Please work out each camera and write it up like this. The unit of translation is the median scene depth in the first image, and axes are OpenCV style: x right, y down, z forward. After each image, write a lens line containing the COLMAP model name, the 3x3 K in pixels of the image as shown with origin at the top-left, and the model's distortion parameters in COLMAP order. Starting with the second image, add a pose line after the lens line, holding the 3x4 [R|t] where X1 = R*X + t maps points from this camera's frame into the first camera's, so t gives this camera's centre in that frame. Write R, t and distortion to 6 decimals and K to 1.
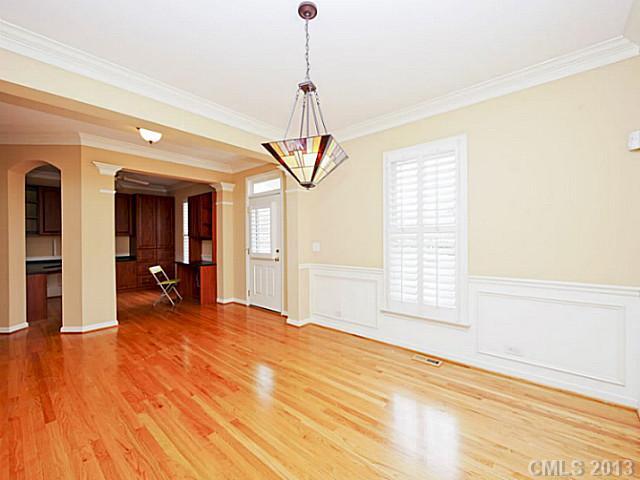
lens RADIAL K [[274.2, 0, 320.0], [0, 274.2, 240.0], [0, 0, 1]] dist [-0.003776, -0.000967]
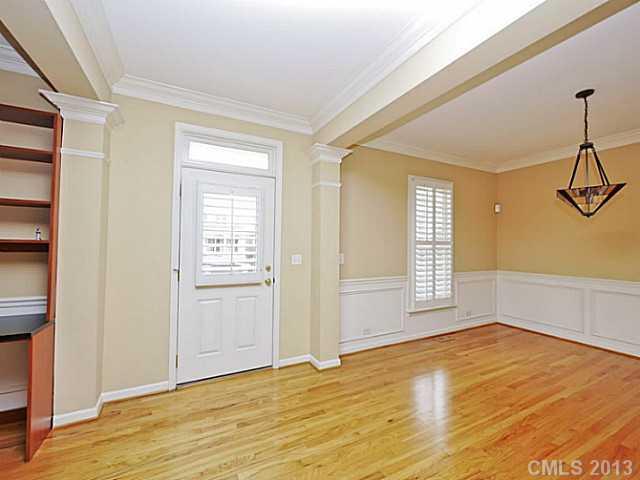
lens RADIAL K [[274.2, 0, 320.0], [0, 274.2, 240.0], [0, 0, 1]] dist [-0.003776, -0.000967]
pose [[0.367847, 0.024518, 0.929563, -1.005015], [-0.008712, 0.999699, -0.022920, -0.016281], [-0.929846, 0.000333, 0.367950, 0.952786]]
